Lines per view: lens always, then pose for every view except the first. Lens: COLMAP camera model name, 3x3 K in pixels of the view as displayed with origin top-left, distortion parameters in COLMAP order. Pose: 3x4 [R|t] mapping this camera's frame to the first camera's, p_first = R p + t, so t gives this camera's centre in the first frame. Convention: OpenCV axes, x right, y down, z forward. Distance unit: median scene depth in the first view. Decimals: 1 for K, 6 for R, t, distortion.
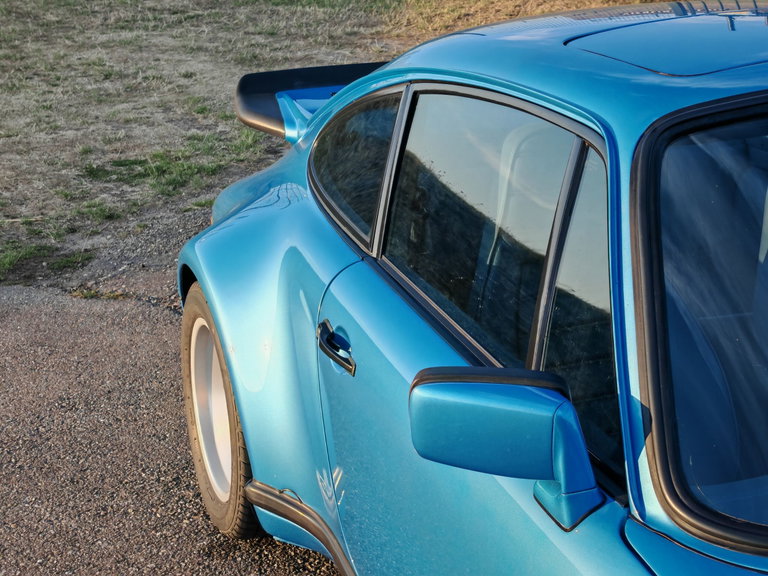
lens RADIAL K [[1181.4, 0, 390.0], [0, 1181.4, 293.0], [0, 0, 1]] dist [0.104194, 0.000000]
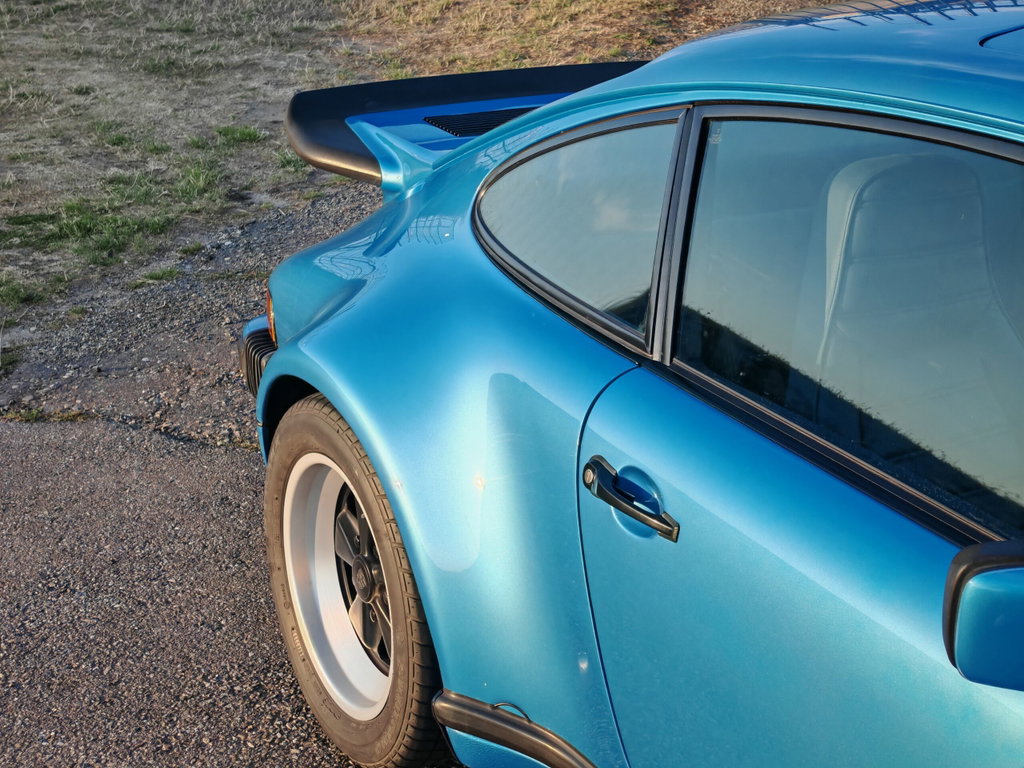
lens RADIAL K [[1575.2, 0, 506.7], [0, 1575.2, 379.7], [0, 0, 1]] dist [0.104194, 0.000000]
pose [[0.988641, -0.043489, 0.143865, -0.114220], [0.042876, 0.999053, 0.007360, -0.014871], [-0.144048, -0.001108, 0.989570, 0.053662]]
